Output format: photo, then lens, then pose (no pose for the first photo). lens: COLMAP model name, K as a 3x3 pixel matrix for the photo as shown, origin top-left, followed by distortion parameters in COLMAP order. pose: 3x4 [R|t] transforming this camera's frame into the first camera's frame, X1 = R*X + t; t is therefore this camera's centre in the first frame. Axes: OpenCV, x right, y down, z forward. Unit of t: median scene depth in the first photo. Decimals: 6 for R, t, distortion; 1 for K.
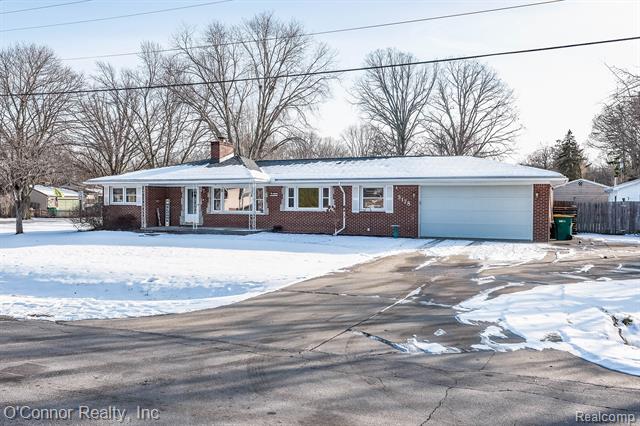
lens RADIAL K [[568.1, 0, 319.8], [0, 568.1, 213.3], [0, 0, 1]] dist [-0.007010, 0.001247]
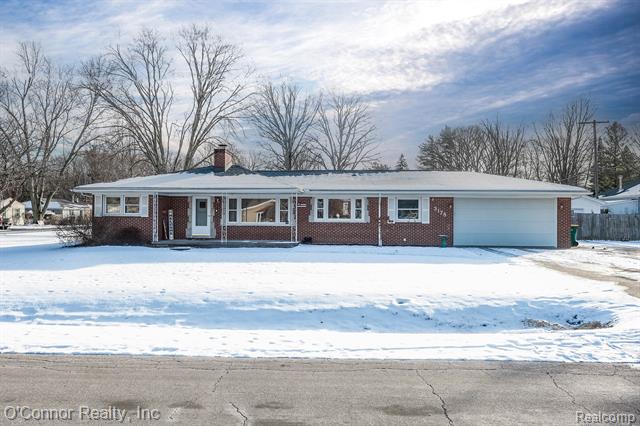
lens RADIAL K [[517.4, 0, 320.3], [0, 517.4, 212.9], [0, 0, 1]] dist [0.000780, 0.003841]
pose [[0.940751, 0.002509, 0.339089, -0.353233], [0.005782, 0.999709, -0.023440, 0.000956], [-0.339049, 0.024012, 0.940462, 0.156062]]
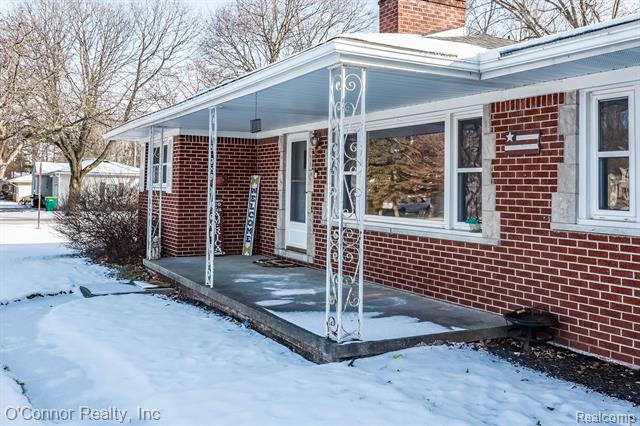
lens RADIAL K [[628.3, 0, 320.4], [0, 628.3, 211.9], [0, 0, 1]] dist [-0.008281, 0.000000]
pose [[0.783836, 0.021230, -0.620605, -0.002025], [-0.005523, 0.999614, 0.027219, -0.014819], [0.620943, -0.017908, 0.783651, 0.794288]]
